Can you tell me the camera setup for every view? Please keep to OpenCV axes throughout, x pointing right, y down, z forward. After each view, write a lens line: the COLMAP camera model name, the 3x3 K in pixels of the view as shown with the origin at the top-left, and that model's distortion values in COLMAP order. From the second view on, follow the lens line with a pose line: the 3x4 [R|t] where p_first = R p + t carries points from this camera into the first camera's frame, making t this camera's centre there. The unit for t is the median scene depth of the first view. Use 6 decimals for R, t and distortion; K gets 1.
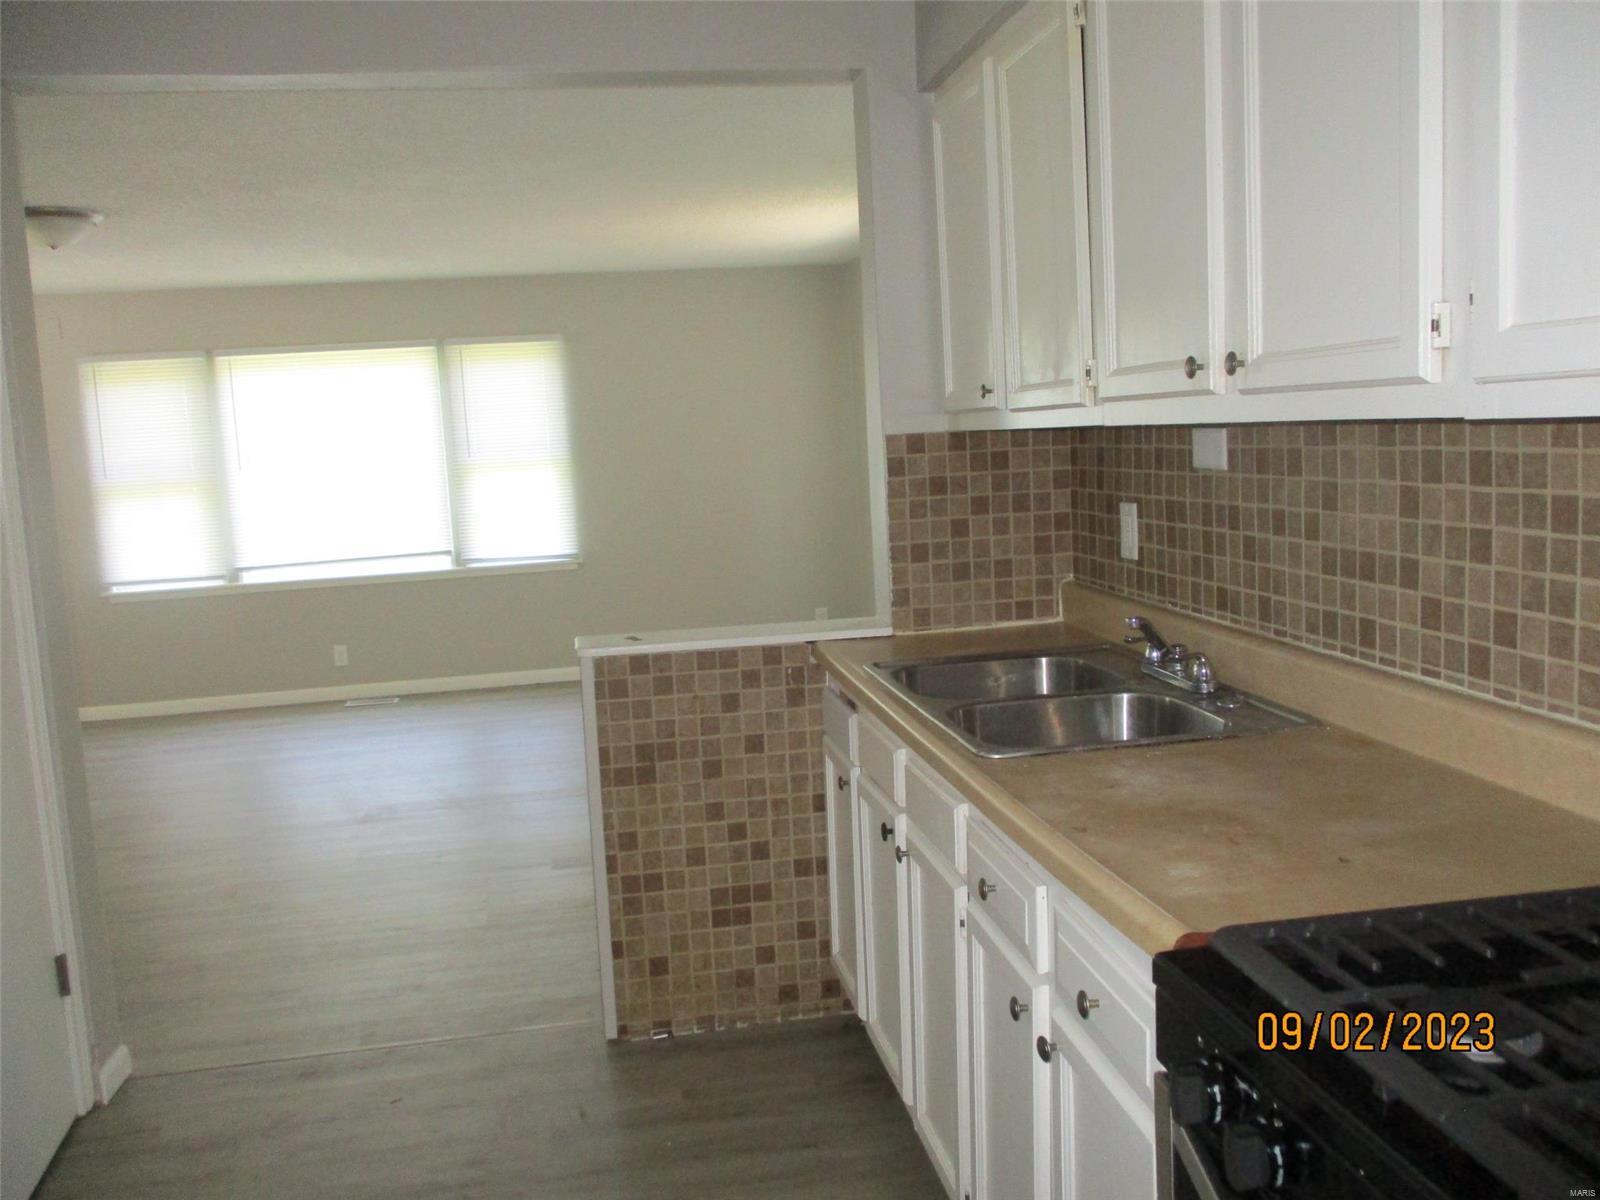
lens RADIAL K [[1354.6, 0, 800.0], [0, 1354.6, 600.0], [0, 0, 1]] dist [0.003861, 0.008427]
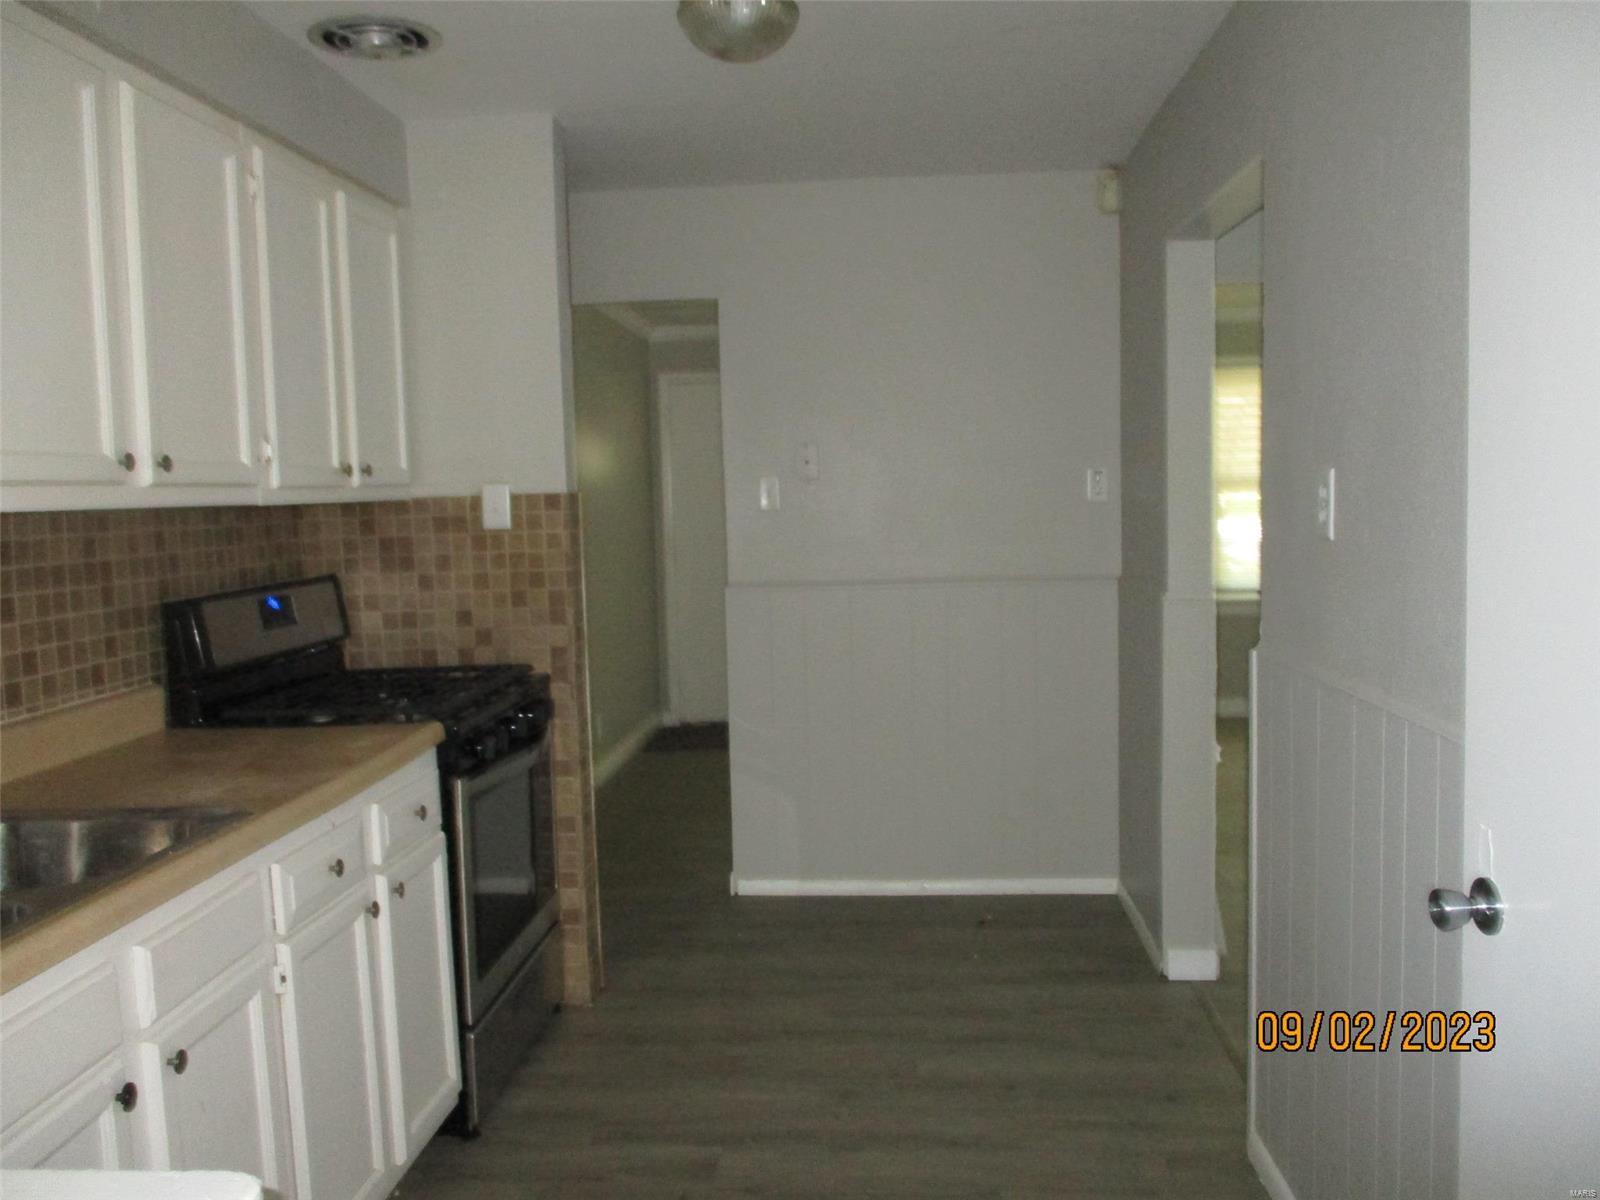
lens RADIAL K [[1354.6, 0, 800.0], [0, 1354.6, 600.0], [0, 0, 1]] dist [0.003861, 0.008427]
pose [[-0.965207, 0.059748, 0.254569, -0.543217], [0.112156, 0.974041, 0.196632, -0.200658], [-0.236213, 0.218342, -0.946853, 1.842771]]
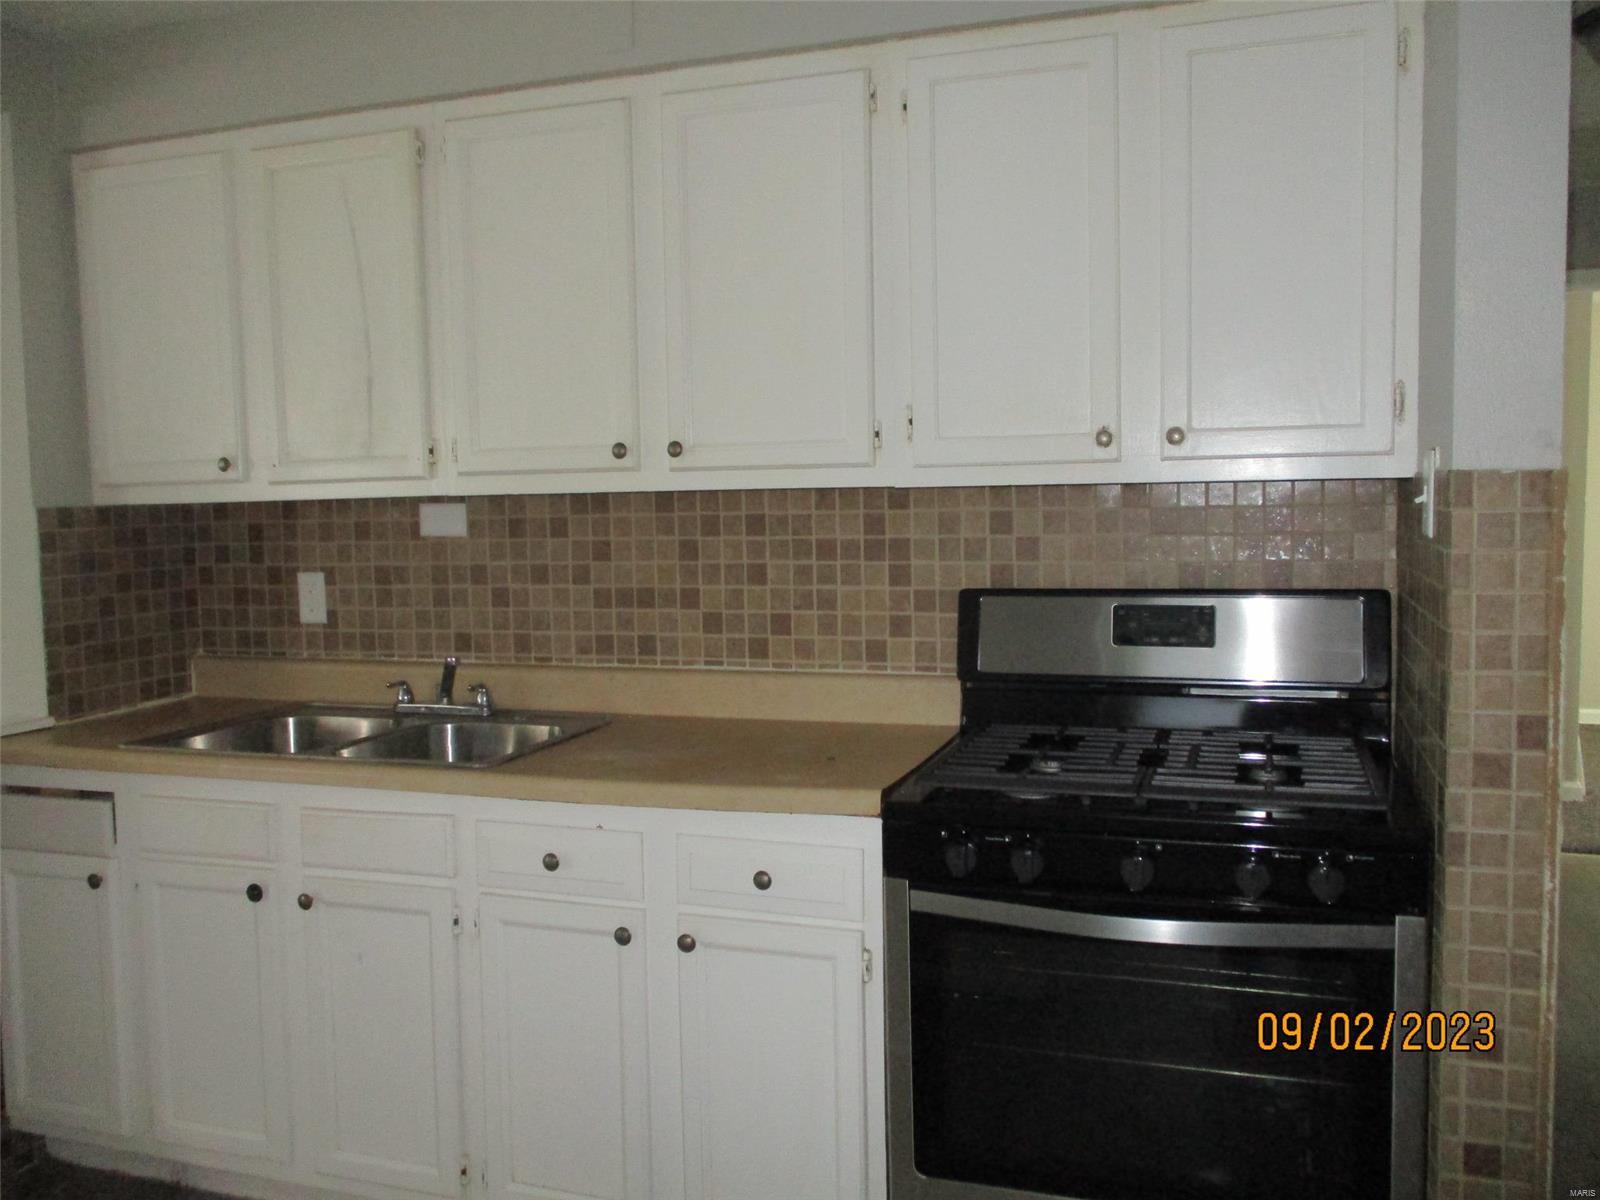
lens RADIAL K [[1354.6, 0, 800.0], [0, 1354.6, 600.0], [0, 0, 1]] dist [0.003861, 0.008427]
pose [[0.482600, -0.037221, 0.875050, -0.745079], [0.111119, 0.993625, -0.019019, 0.022303], [-0.868764, 0.106414, 0.483659, 0.173928]]
